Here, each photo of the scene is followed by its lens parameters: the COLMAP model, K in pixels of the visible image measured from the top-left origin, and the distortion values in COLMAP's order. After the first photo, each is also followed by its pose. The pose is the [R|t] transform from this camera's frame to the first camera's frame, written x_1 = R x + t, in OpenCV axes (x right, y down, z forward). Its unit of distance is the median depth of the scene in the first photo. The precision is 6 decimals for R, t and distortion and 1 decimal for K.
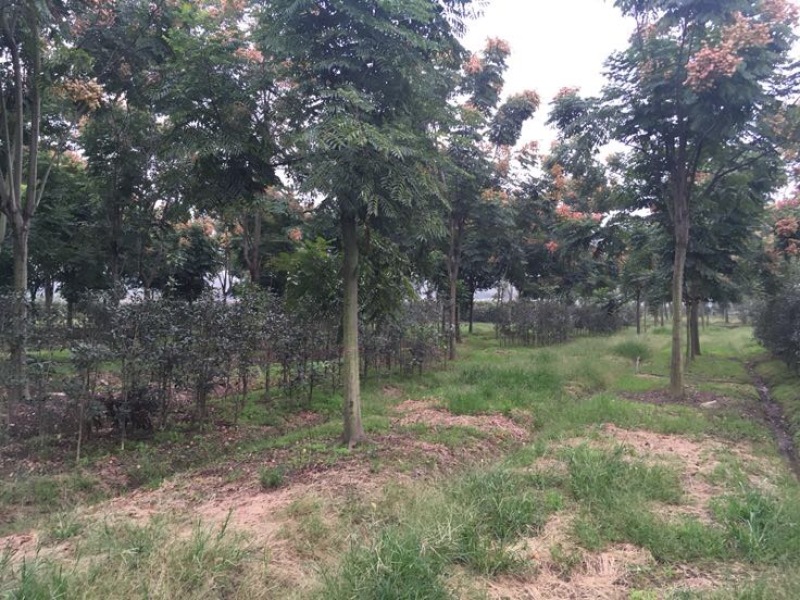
lens RADIAL K [[671.1, 0, 401.0], [0, 671.1, 299.0], [0, 0, 1]] dist [0.032972, 0.002910]
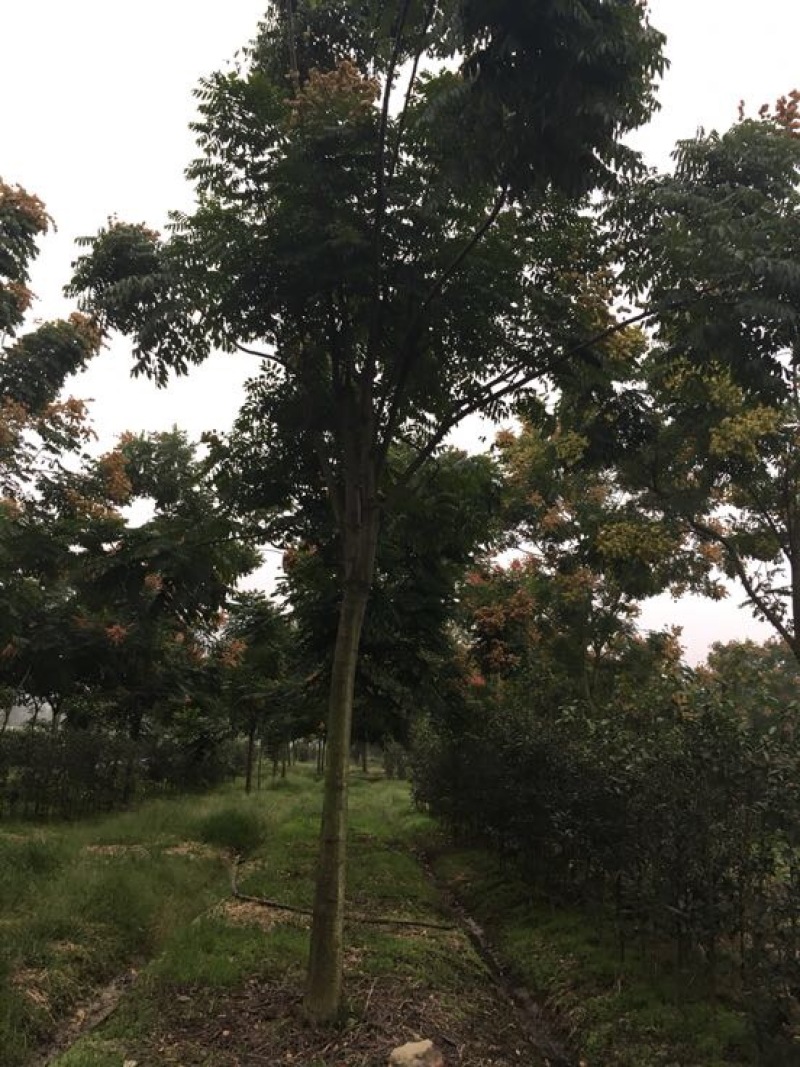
lens RADIAL K [[895.1, 0, 402.2], [0, 895.1, 534.2], [0, 0, 1]] dist [0.032972, 0.002910]
pose [[0.877861, 0.143672, 0.456857, 0.076574], [-0.042013, 0.973366, -0.225375, 0.002261], [-0.477070, 0.178654, 0.860516, 0.208878]]
